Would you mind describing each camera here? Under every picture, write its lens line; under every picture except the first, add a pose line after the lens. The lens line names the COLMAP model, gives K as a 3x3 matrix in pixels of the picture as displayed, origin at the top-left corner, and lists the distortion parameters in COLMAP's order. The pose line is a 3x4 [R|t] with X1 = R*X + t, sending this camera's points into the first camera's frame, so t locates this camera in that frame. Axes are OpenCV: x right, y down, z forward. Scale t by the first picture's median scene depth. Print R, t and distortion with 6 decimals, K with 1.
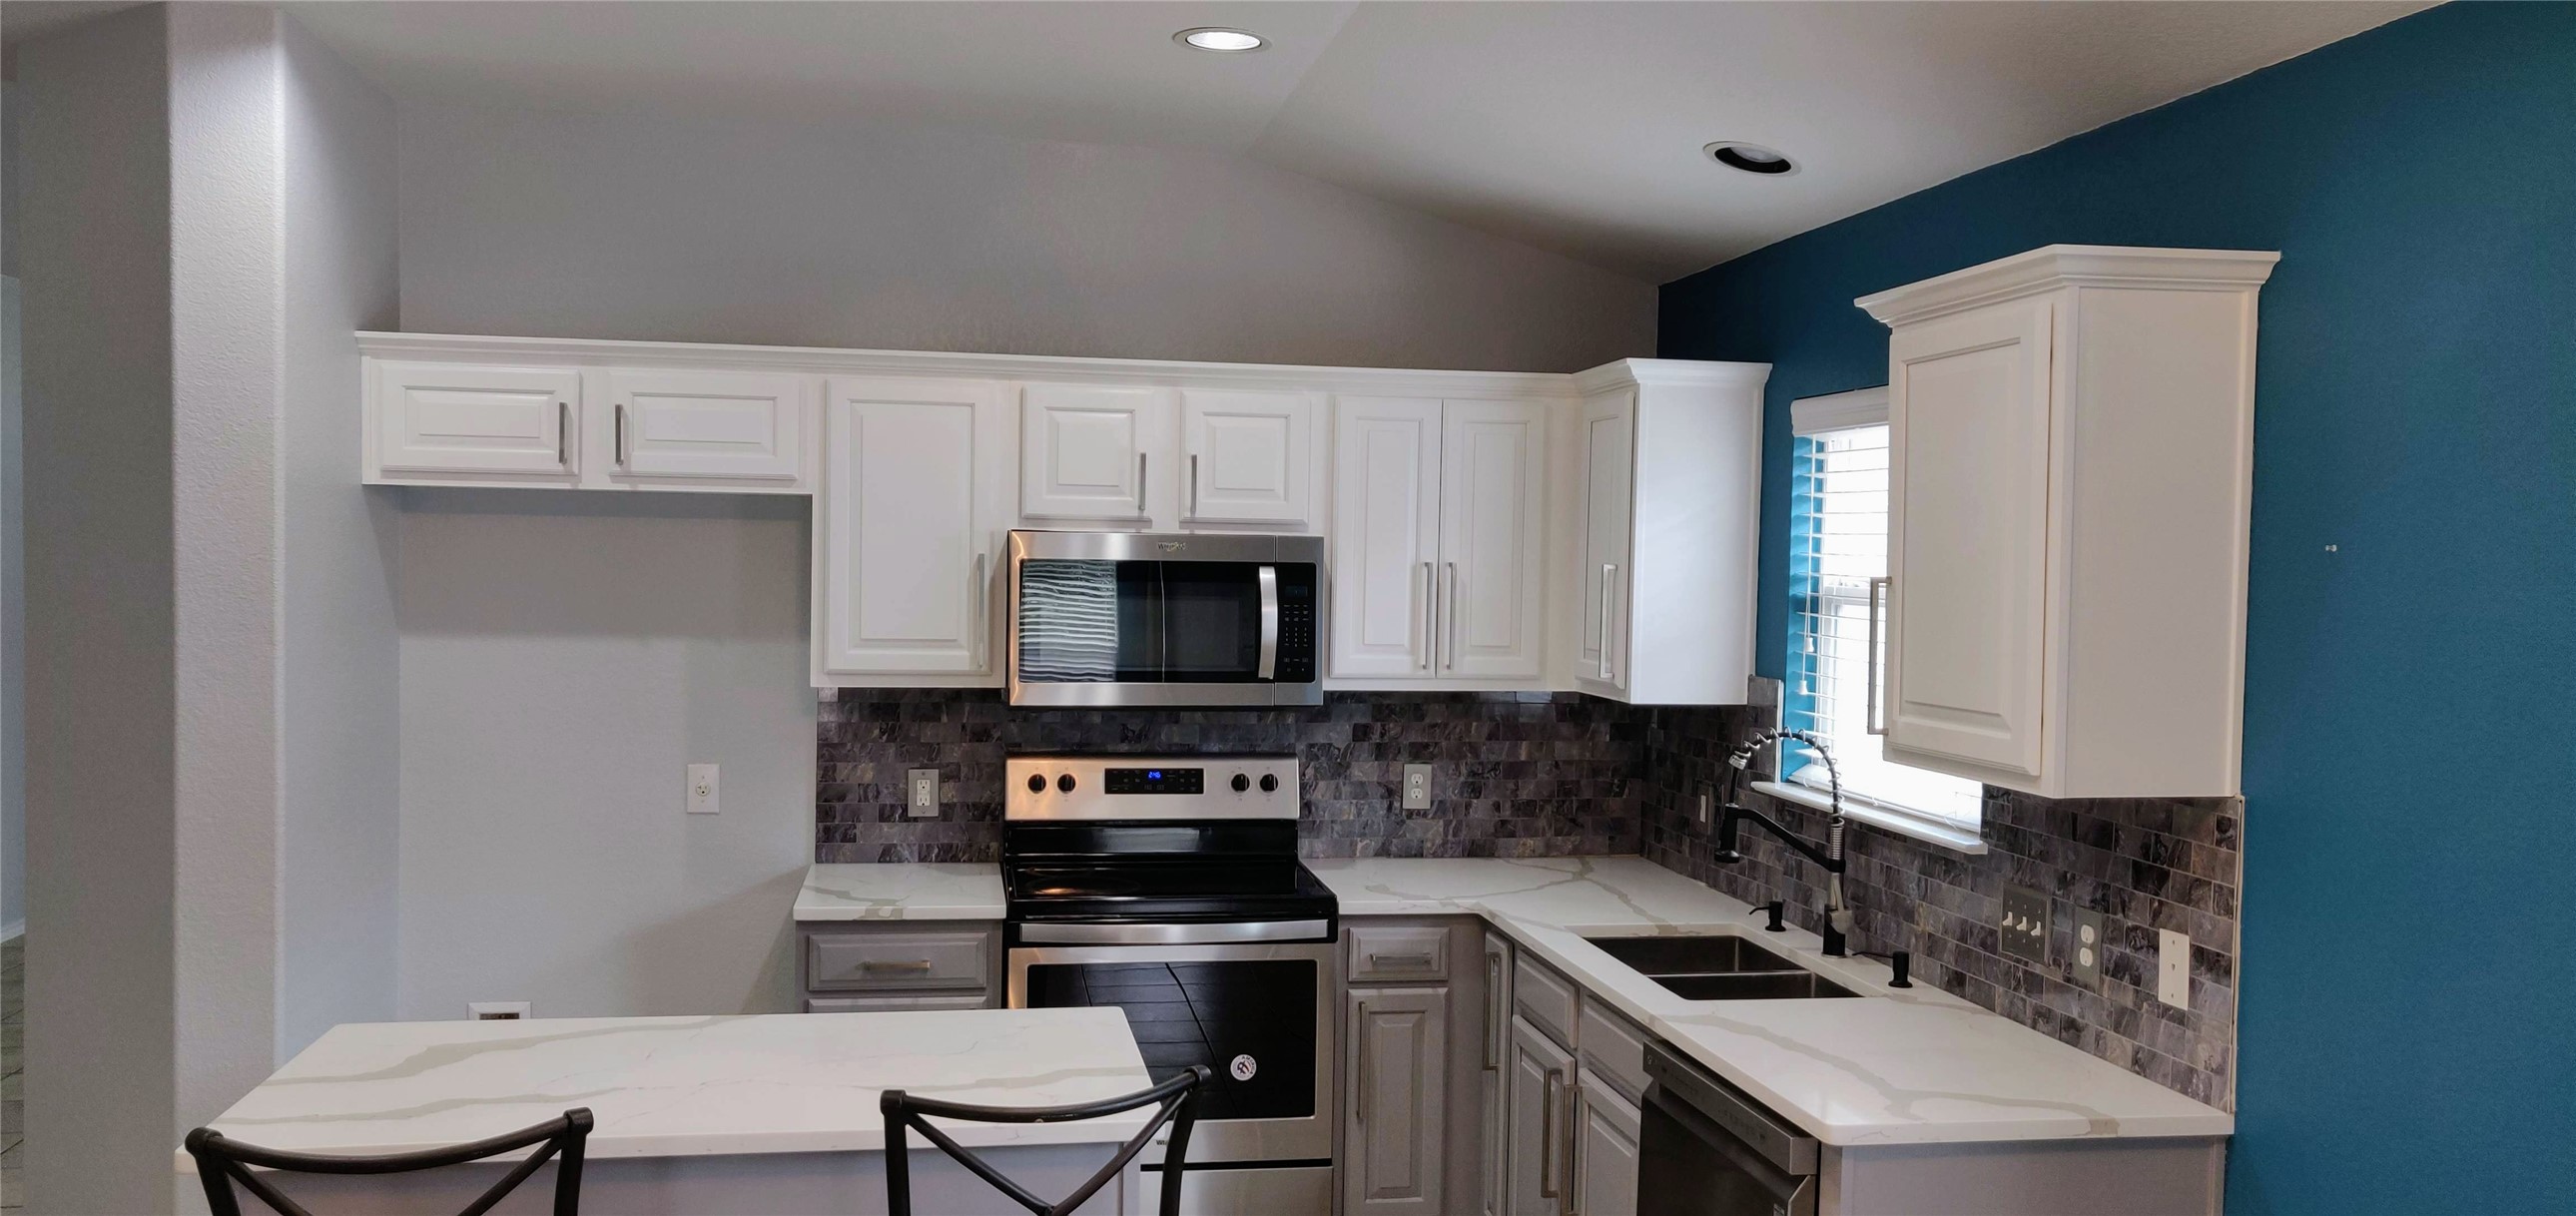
lens RADIAL K [[1979.2, 0, 1288.0], [0, 1979.2, 608.0], [0, 0, 1]] dist [0.008382, -0.003928]
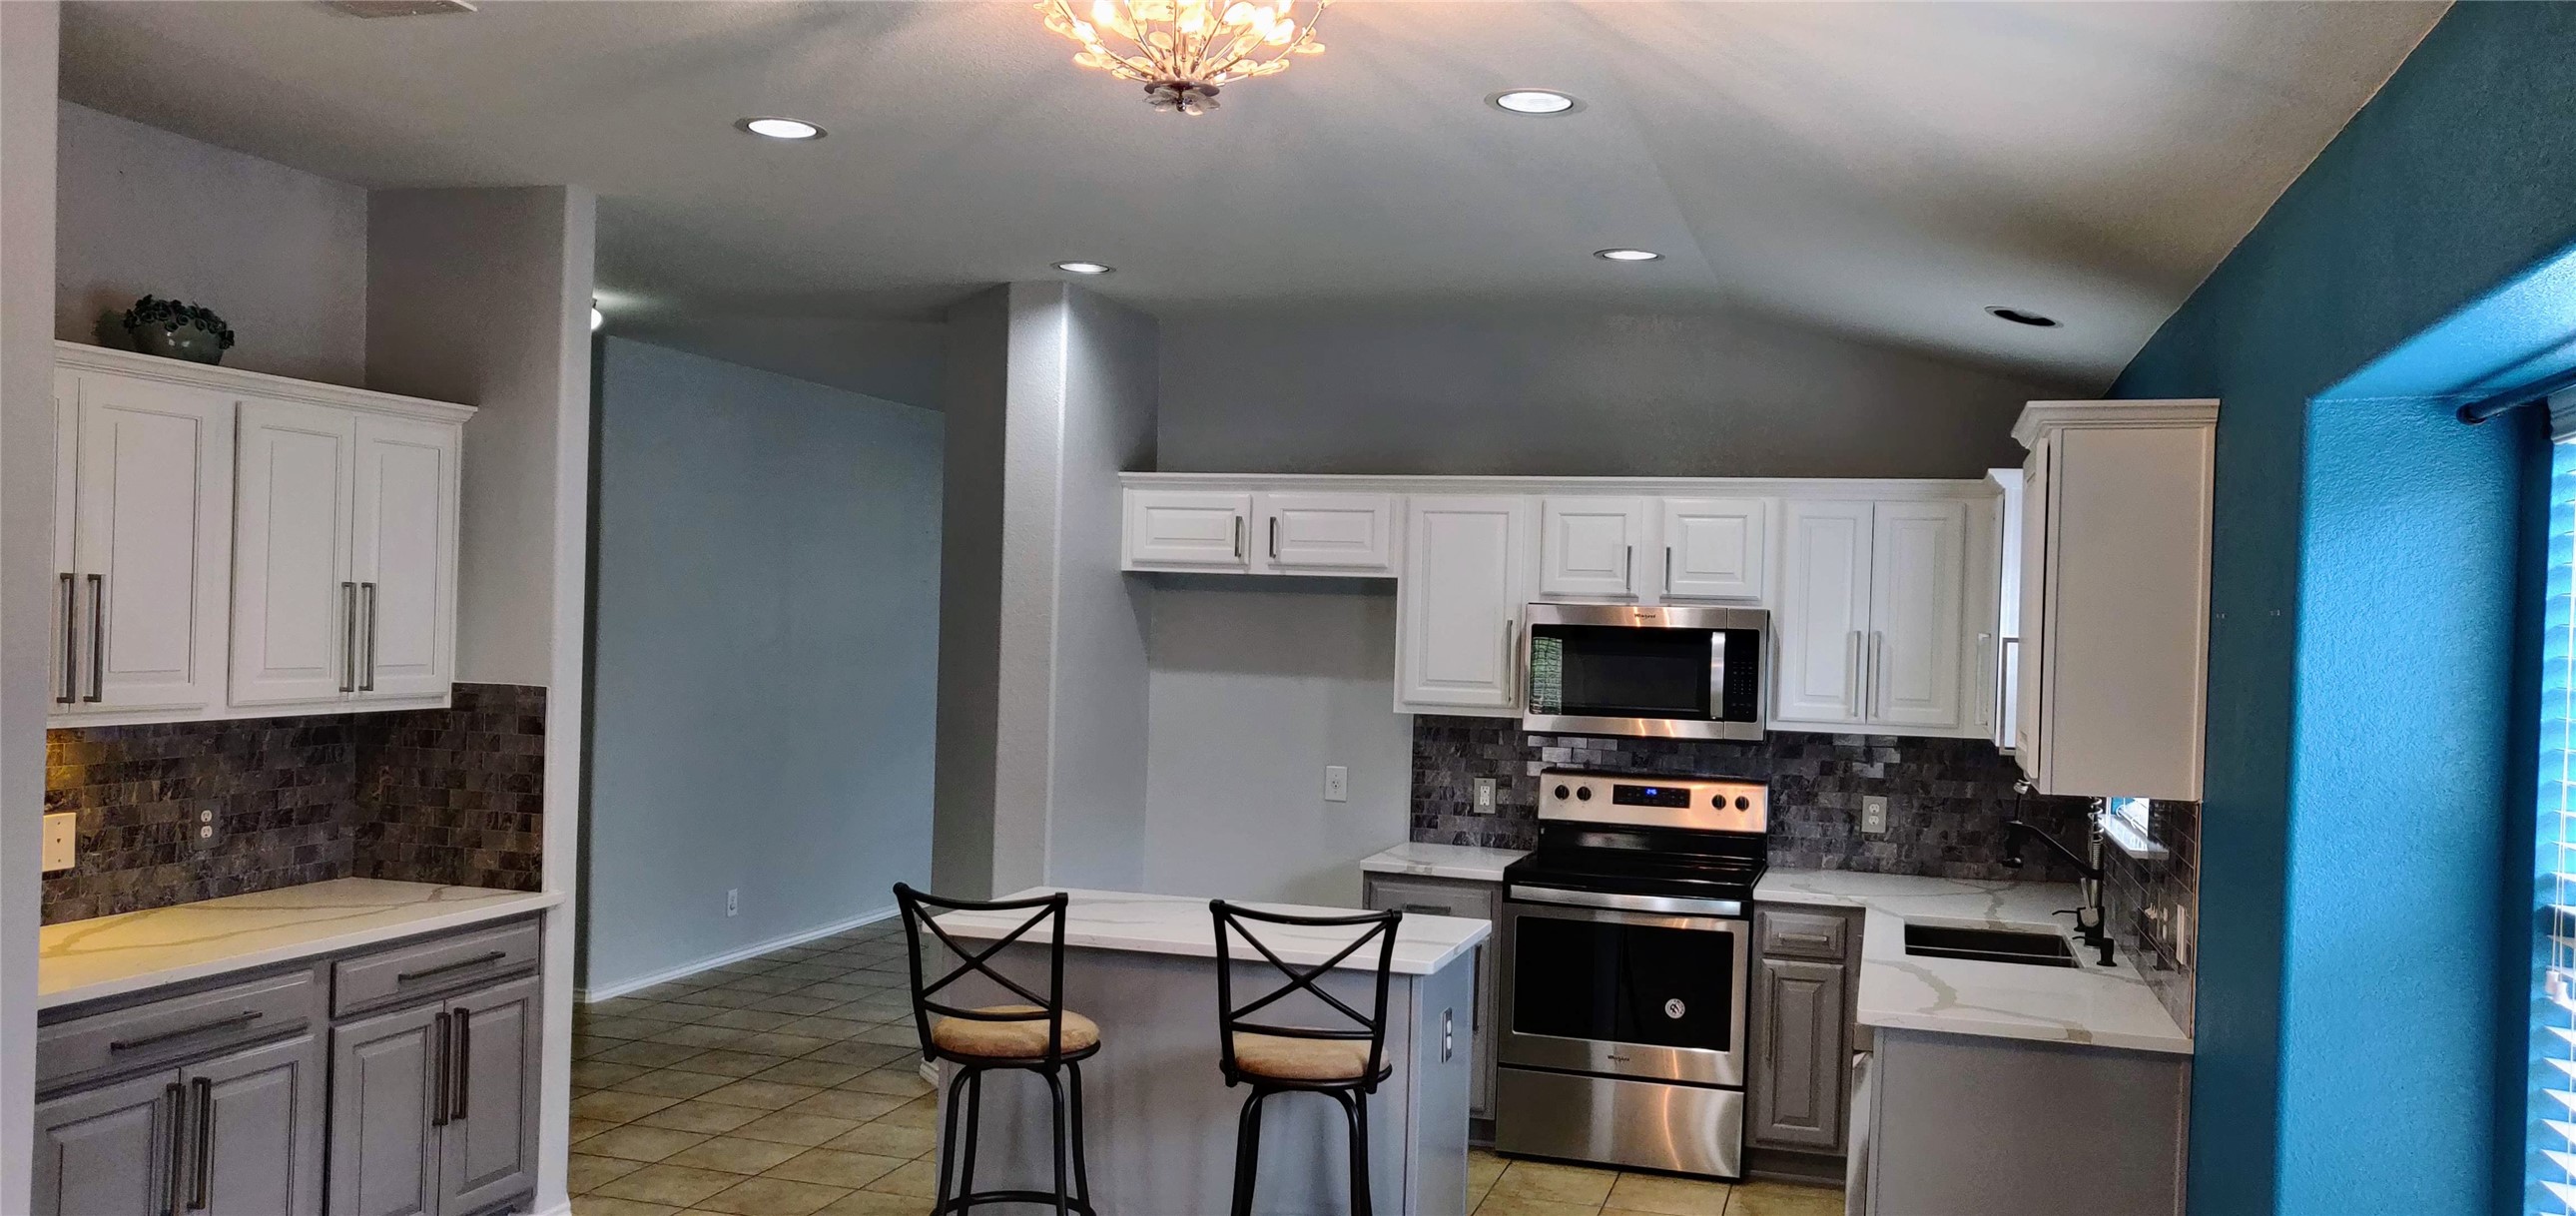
lens RADIAL K [[1979.2, 0, 1288.0], [0, 1979.2, 608.0], [0, 0, 1]] dist [0.008382, -0.003928]
pose [[0.889480, 0.007353, -0.456915, 0.337131], [-0.026995, 0.998970, -0.036474, 0.018493], [0.456176, 0.044777, 0.888762, -0.297921]]
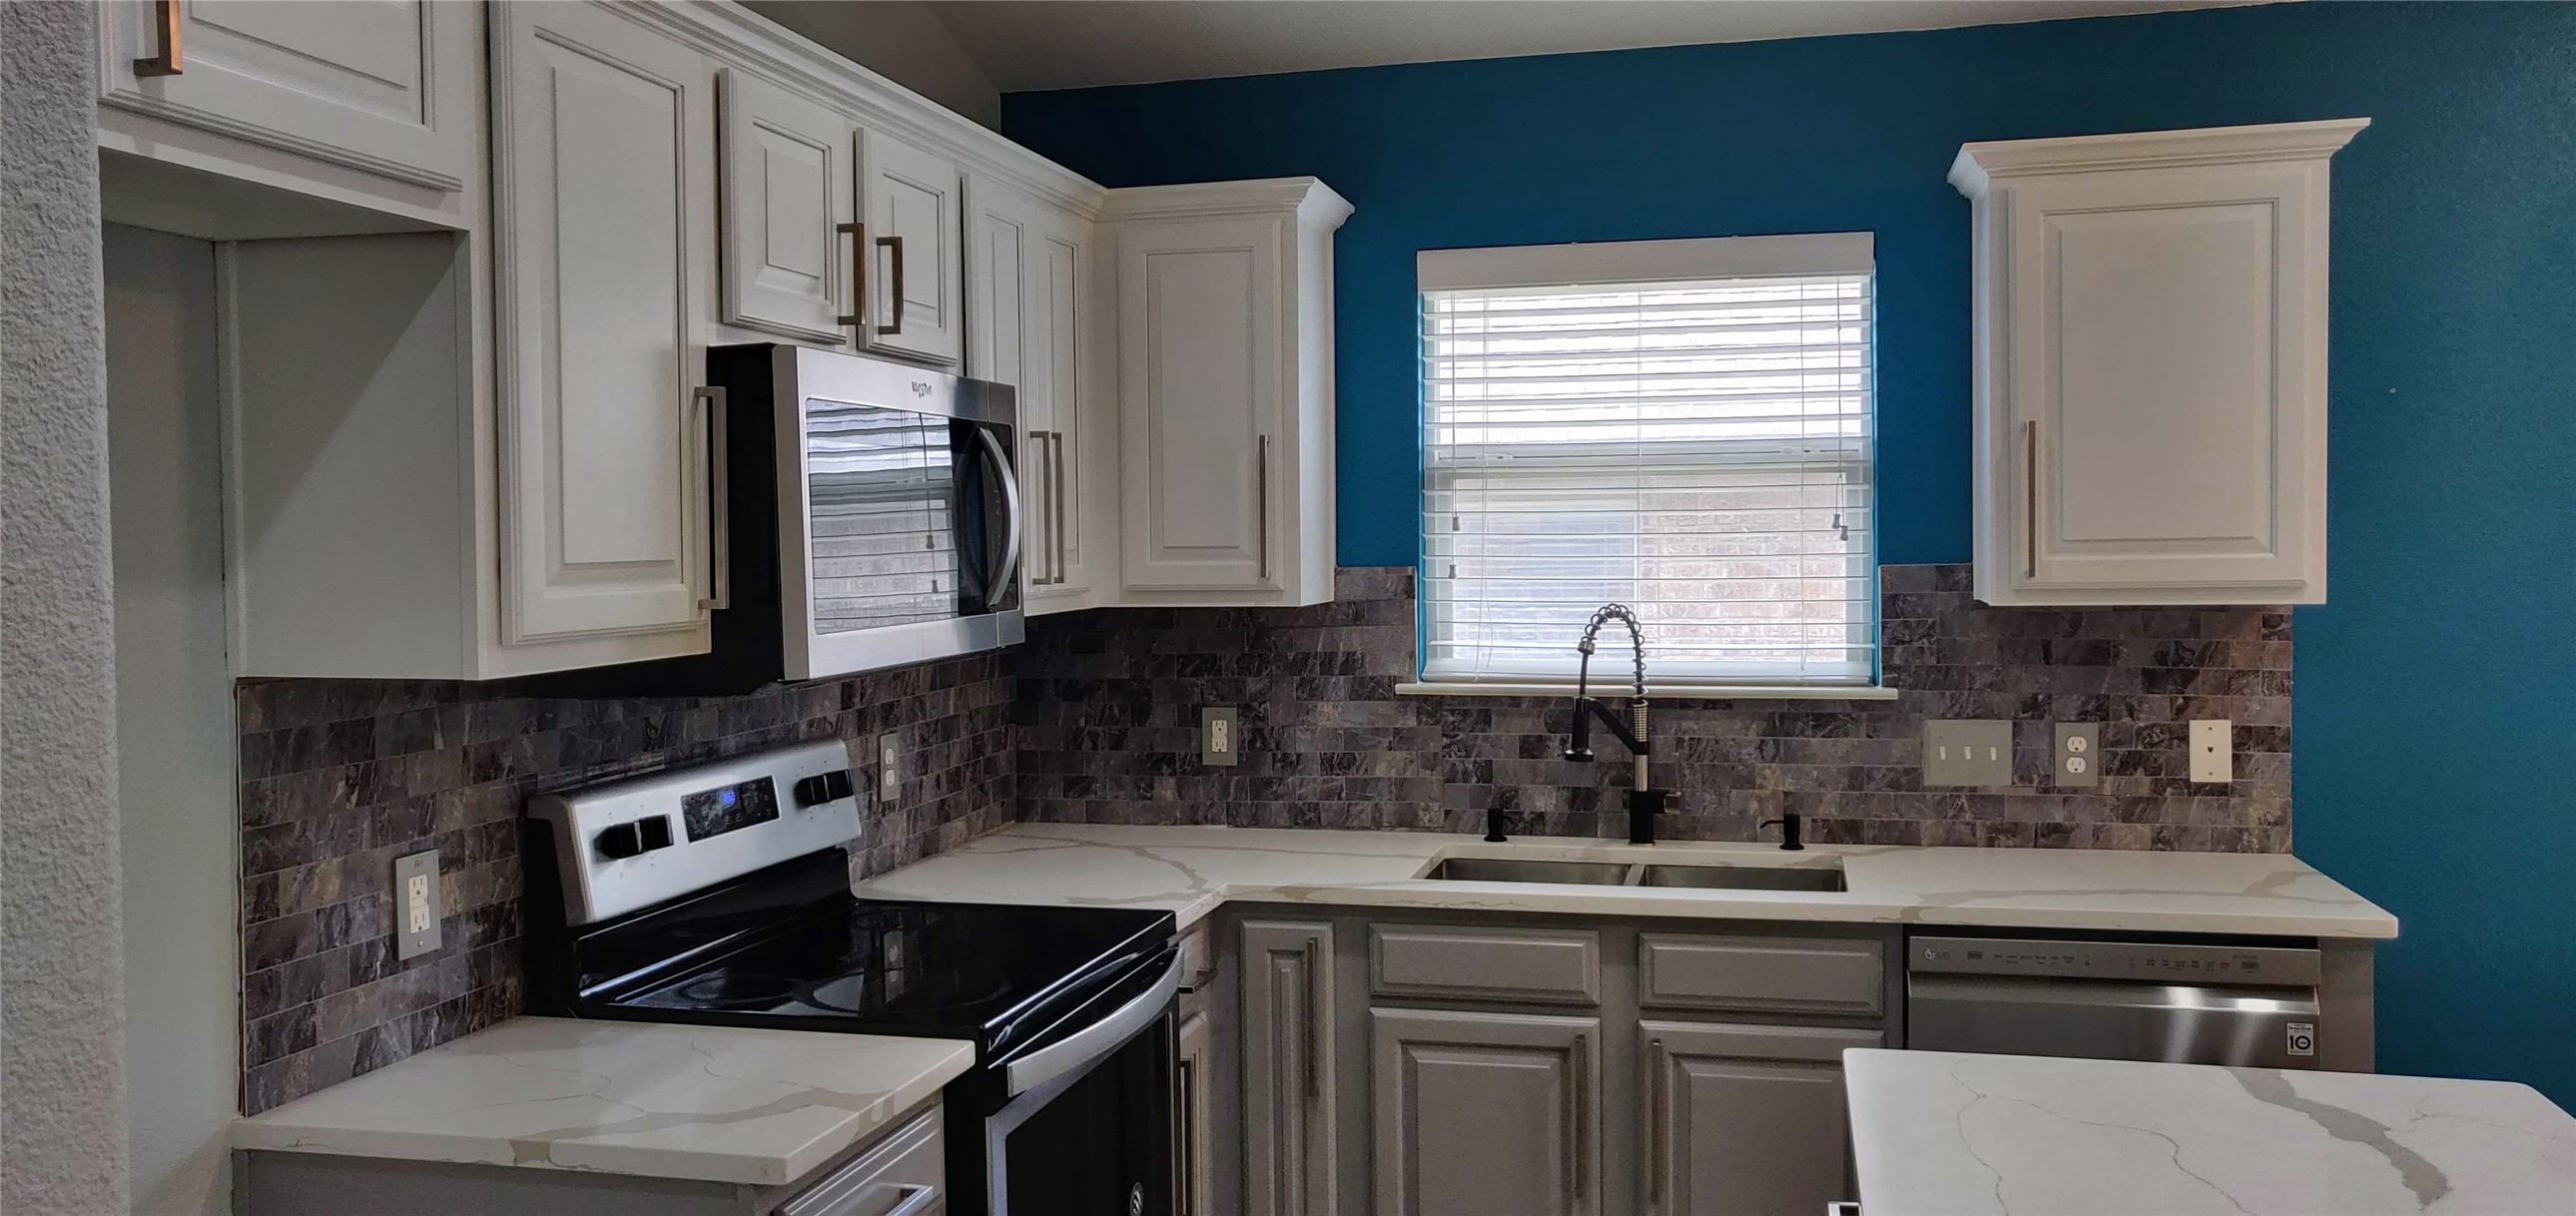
lens RADIAL K [[1979.2, 0, 1288.0], [0, 1979.2, 608.0], [0, 0, 1]] dist [0.008382, -0.003928]
pose [[0.410214, -0.057071, 0.910202, -0.553696], [0.045713, 0.998072, 0.041978, 0.014010], [-0.910843, 0.024388, 0.412032, 0.655866]]
